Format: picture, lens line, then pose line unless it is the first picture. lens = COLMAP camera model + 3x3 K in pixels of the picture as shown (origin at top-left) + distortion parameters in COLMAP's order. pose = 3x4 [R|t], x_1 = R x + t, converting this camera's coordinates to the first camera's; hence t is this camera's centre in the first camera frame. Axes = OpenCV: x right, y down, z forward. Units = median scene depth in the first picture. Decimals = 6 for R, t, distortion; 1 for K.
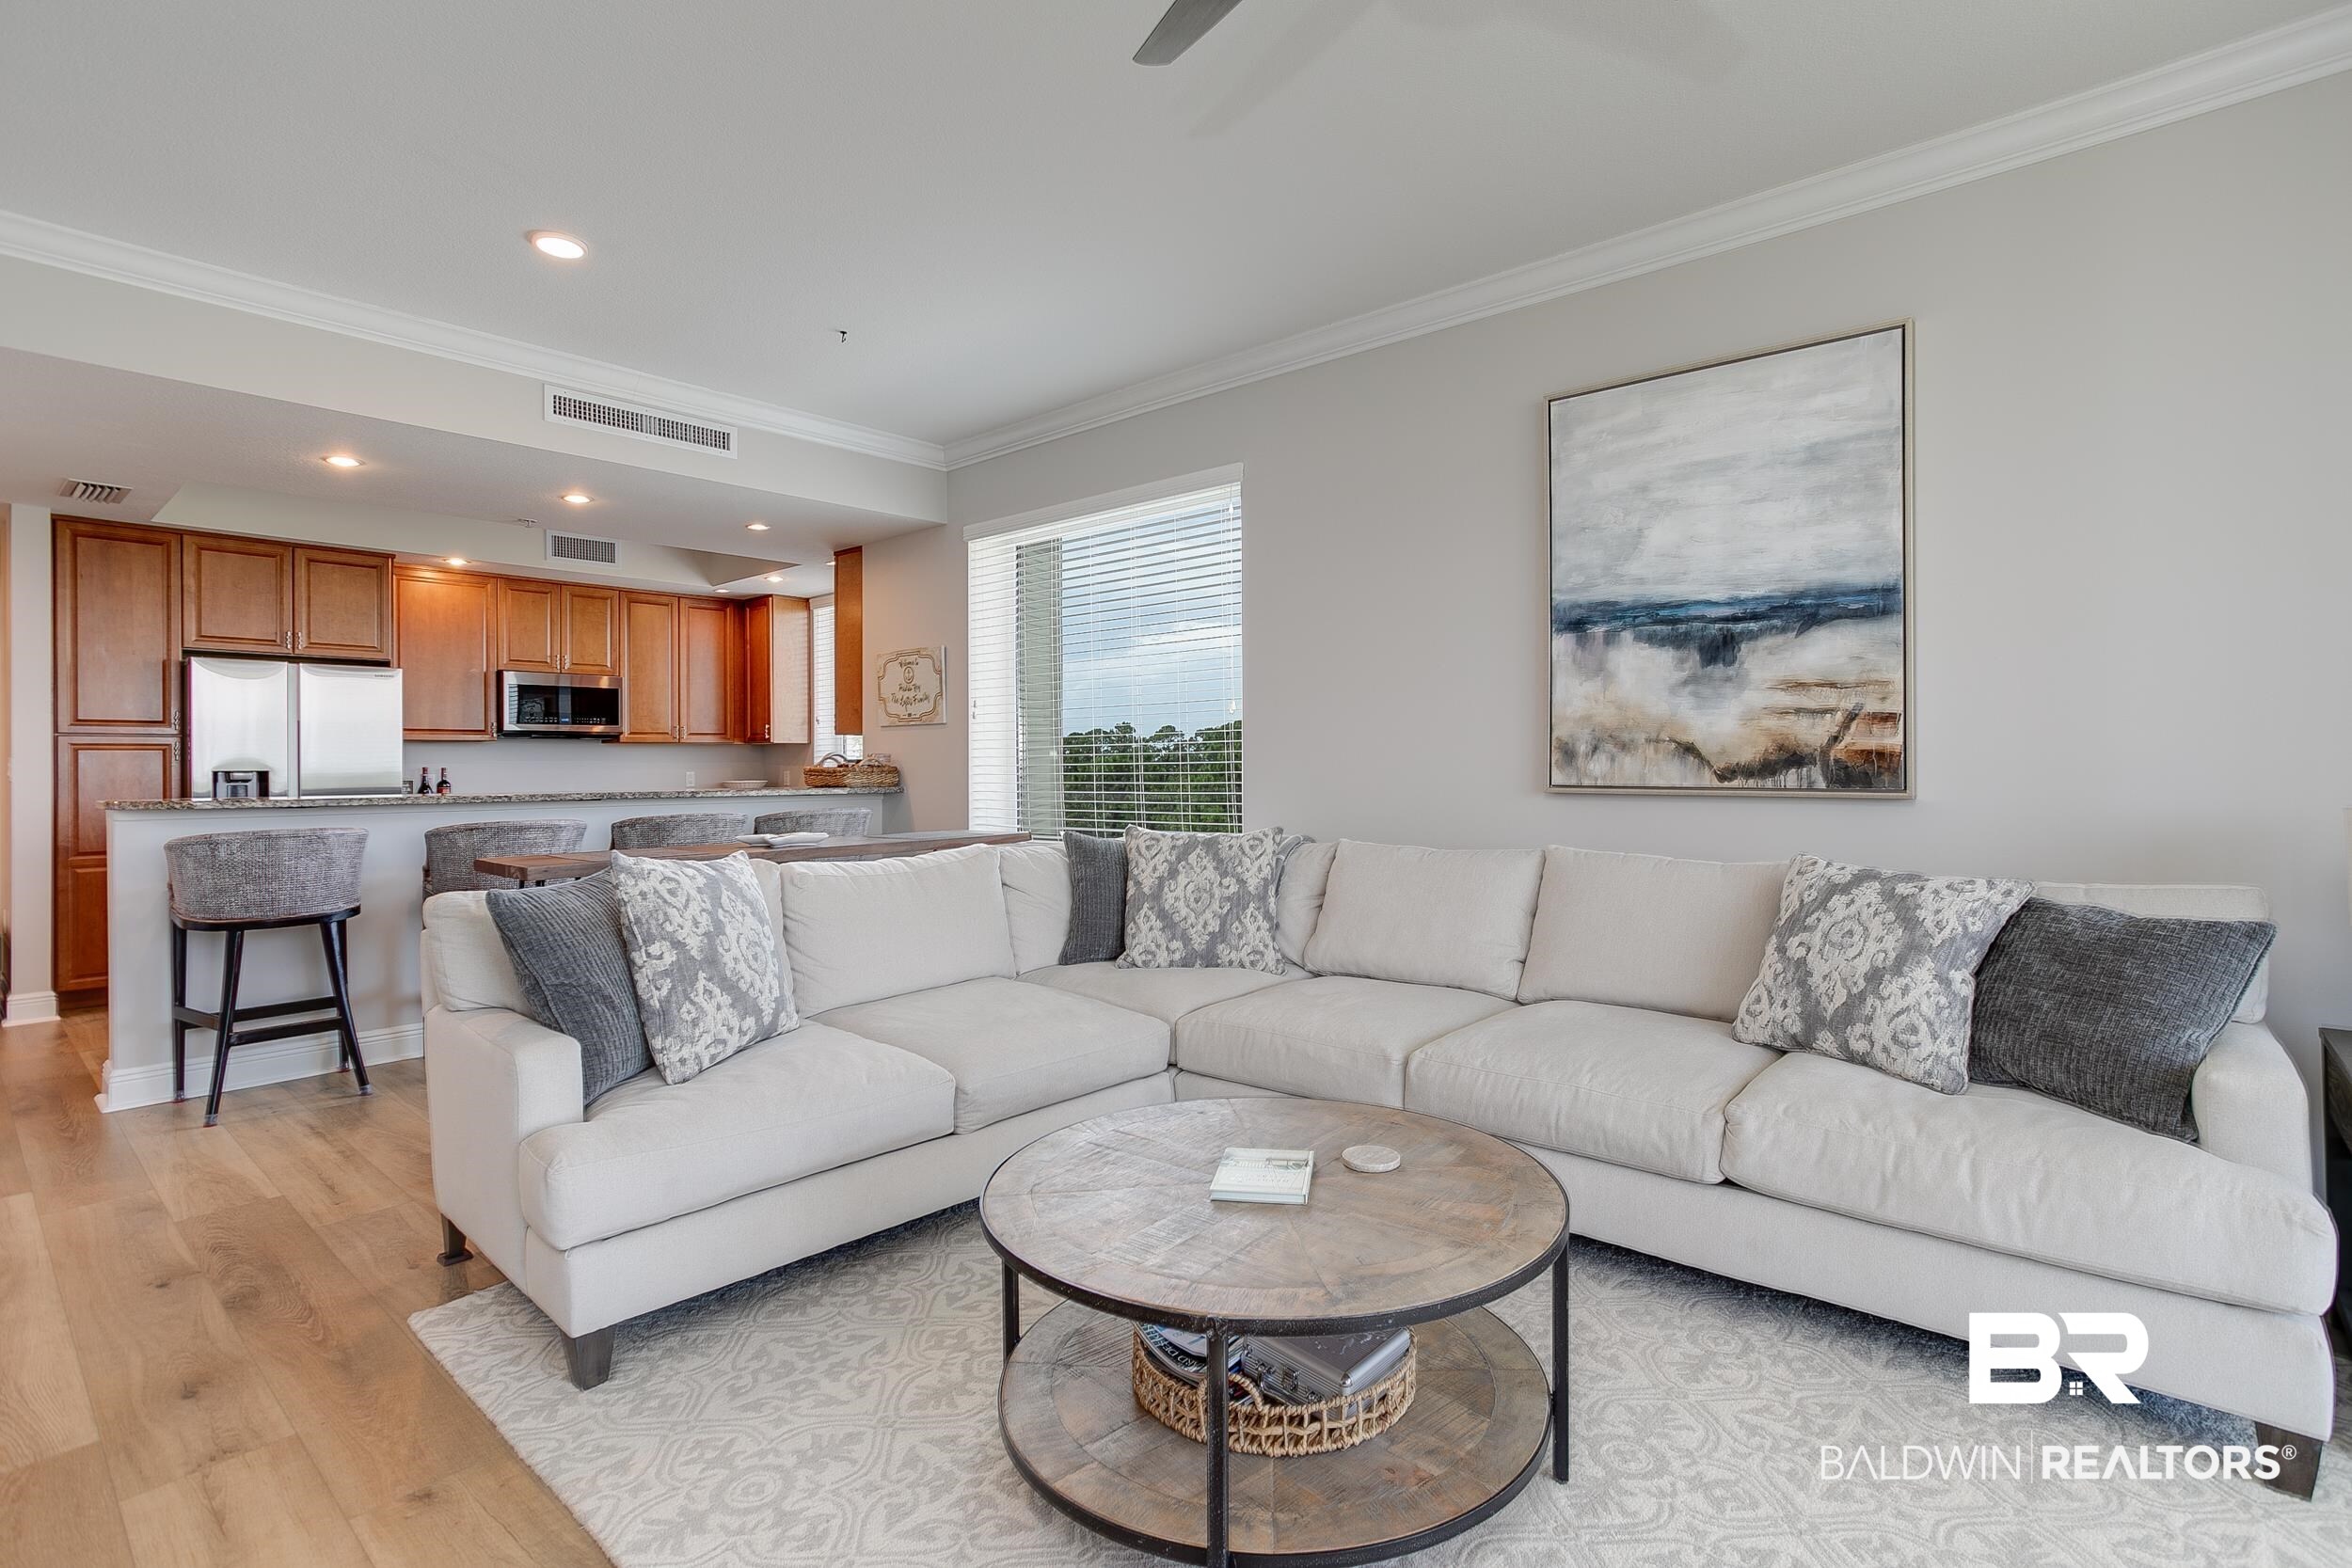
lens RADIAL K [[1140.8, 0, 1195.4], [0, 1140.8, 754.1], [0, 0, 1]] dist [-0.027145, 0.015051]
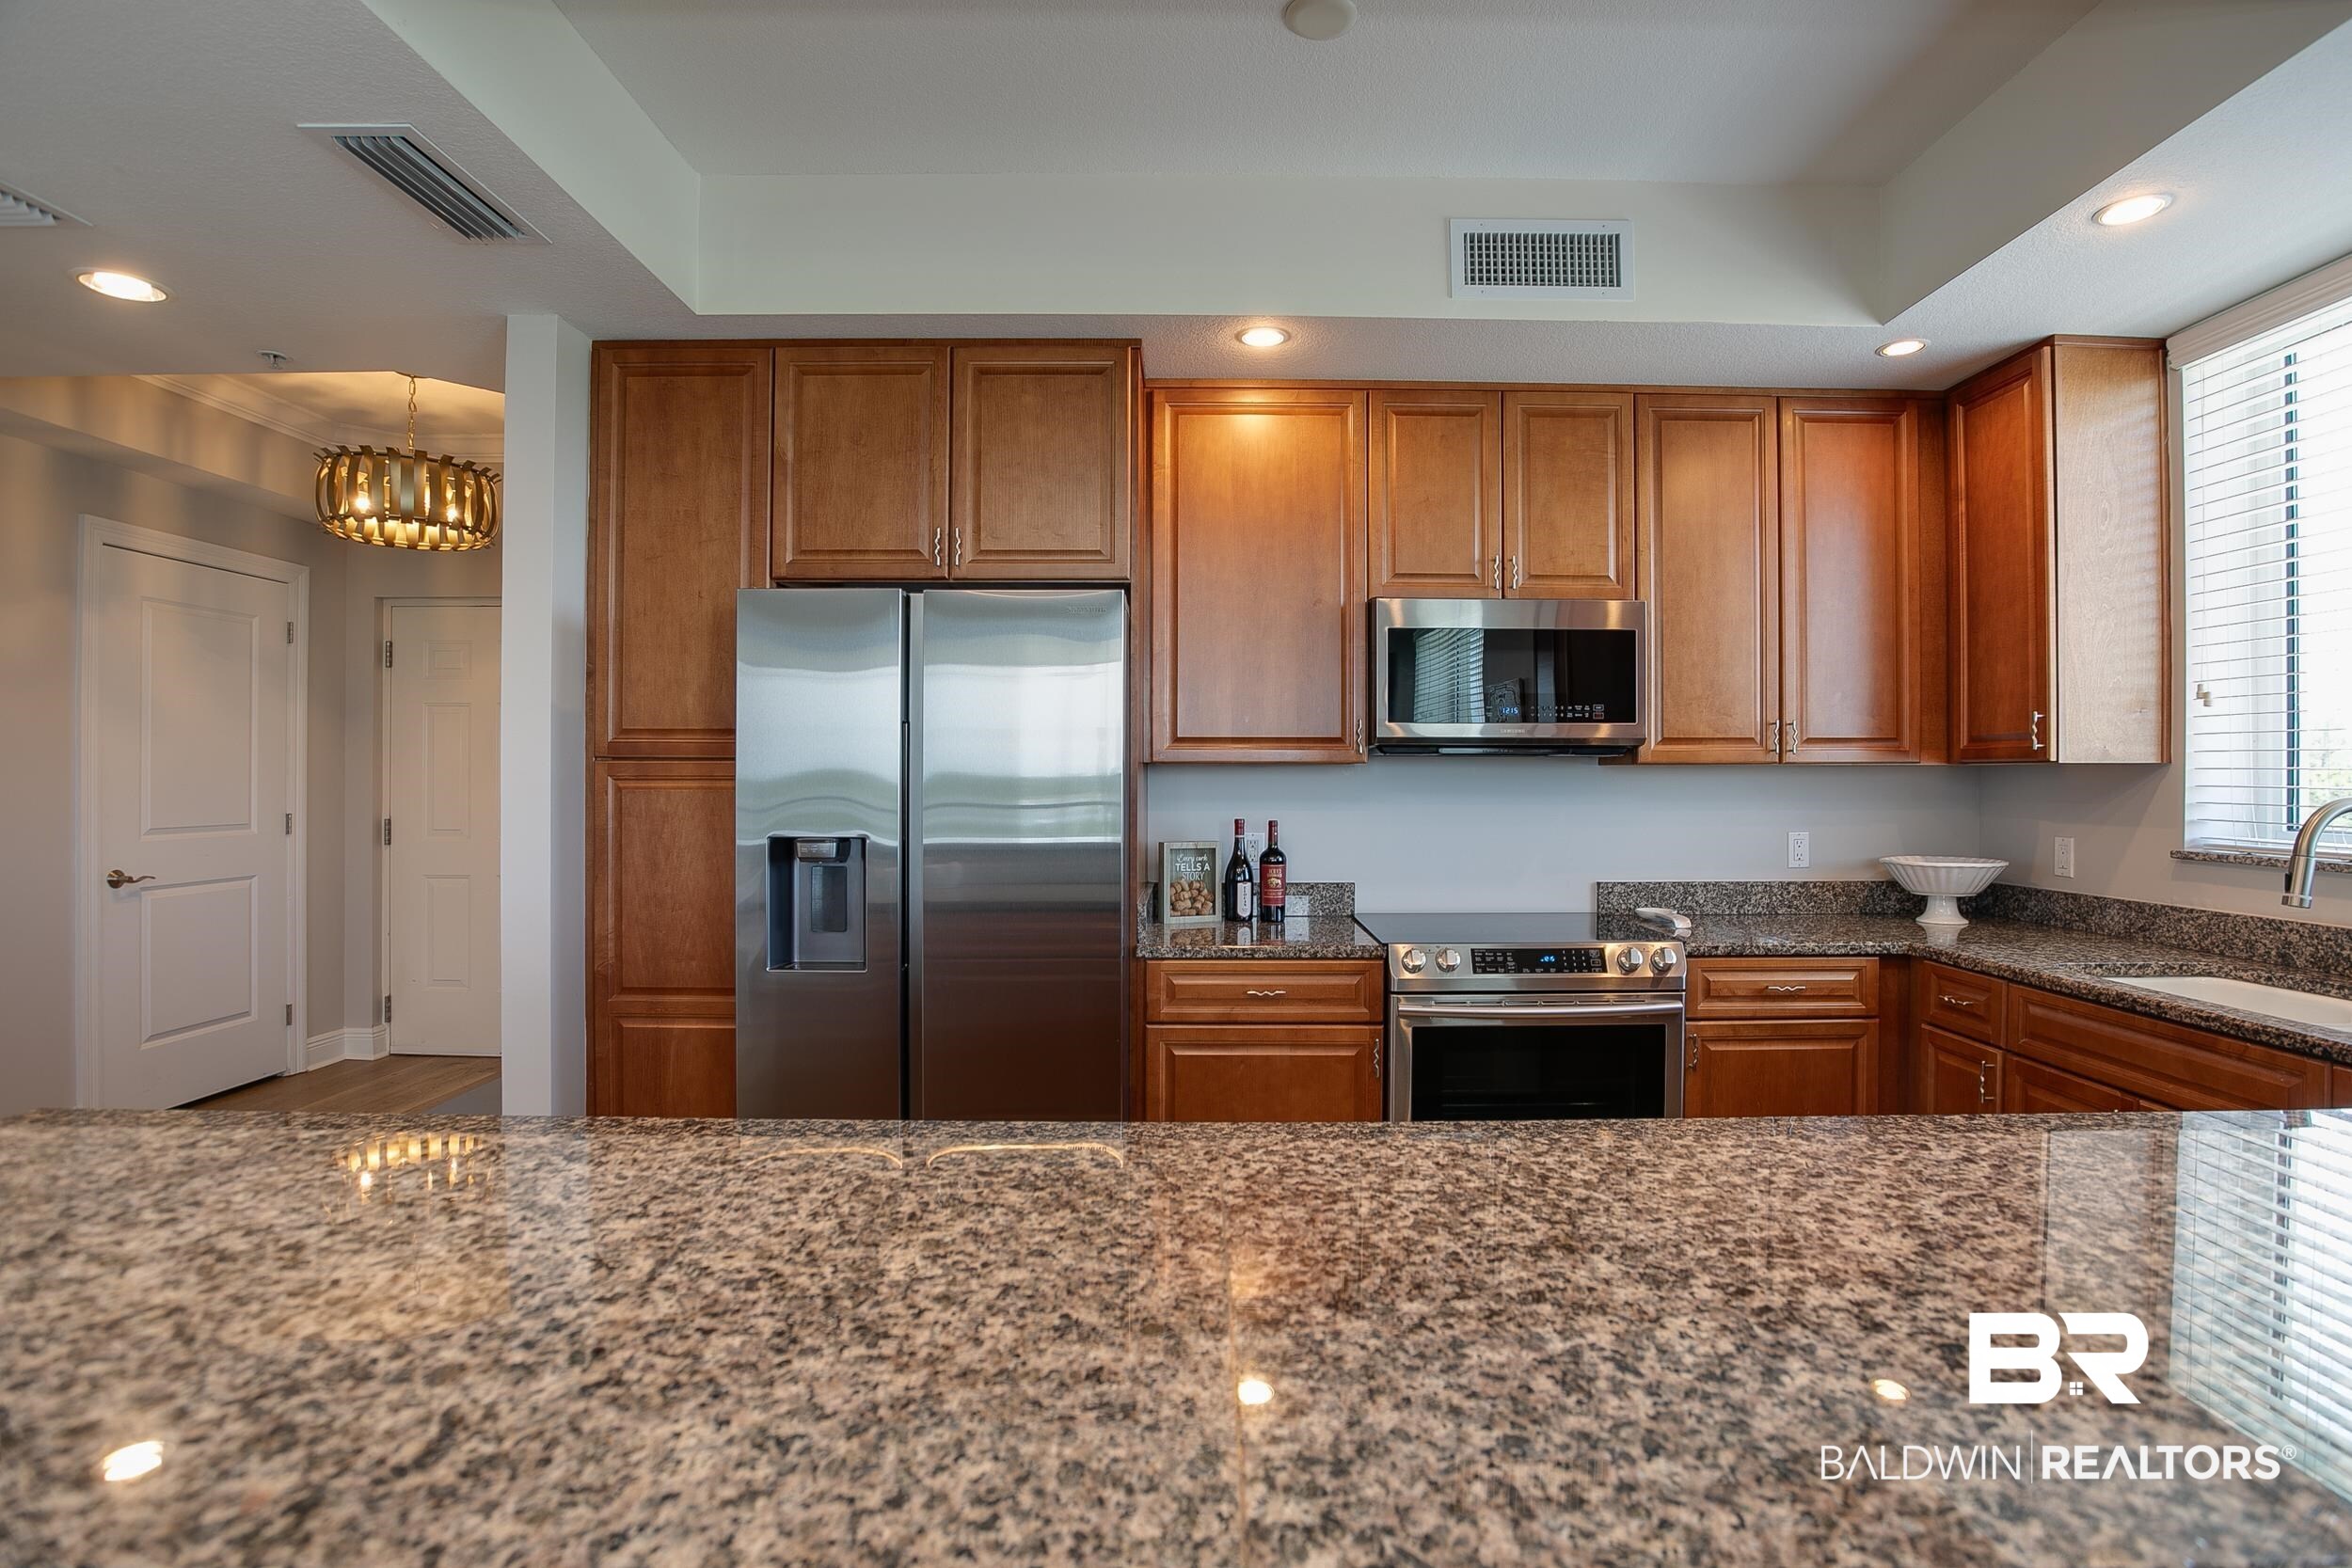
lens RADIAL K [[1145.7, 0, 1218.8], [0, 1145.7, 776.3], [0, 0, 1]] dist [-0.050874, 0.013857]
pose [[0.670529, 0.010650, -0.741807, -0.312875], [0.000701, 0.999887, 0.014990, -0.012460], [0.741883, -0.010571, 0.670446, 0.630060]]
